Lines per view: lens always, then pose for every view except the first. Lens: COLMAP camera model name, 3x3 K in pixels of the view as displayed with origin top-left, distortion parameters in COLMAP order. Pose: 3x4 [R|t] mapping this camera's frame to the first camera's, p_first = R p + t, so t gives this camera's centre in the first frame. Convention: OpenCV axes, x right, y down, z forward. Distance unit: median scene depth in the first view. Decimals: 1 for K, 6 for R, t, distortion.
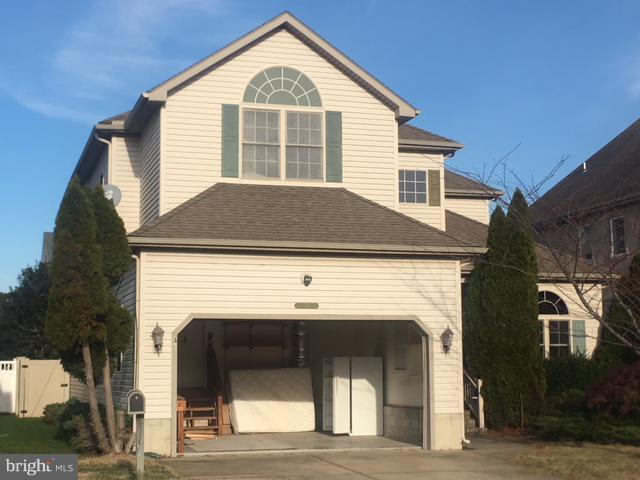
lens RADIAL K [[1107.0, 0, 321.0], [0, 1107.0, 240.3], [0, 0, 1]] dist [0.029272, 0.000000]
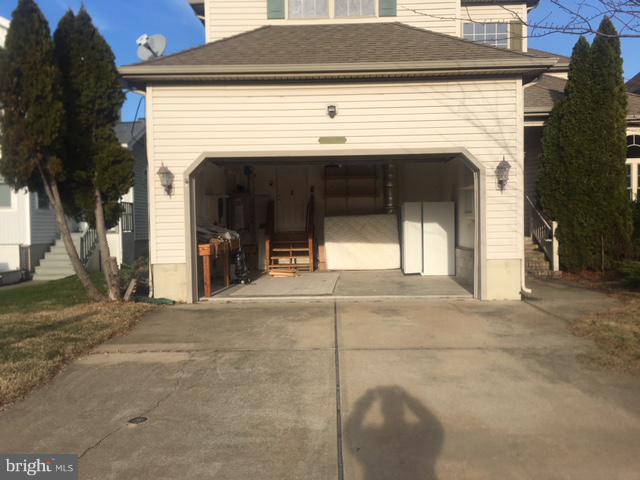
lens RADIAL K [[547.9, 0, 316.9], [0, 547.9, 238.1], [0, 0, 1]] dist [0.059753, -0.050010]
pose [[0.950992, -0.002155, -0.309207, 0.101799], [0.045970, 0.989849, 0.134486, 0.070012], [0.305778, -0.142109, 0.941438, 0.513217]]
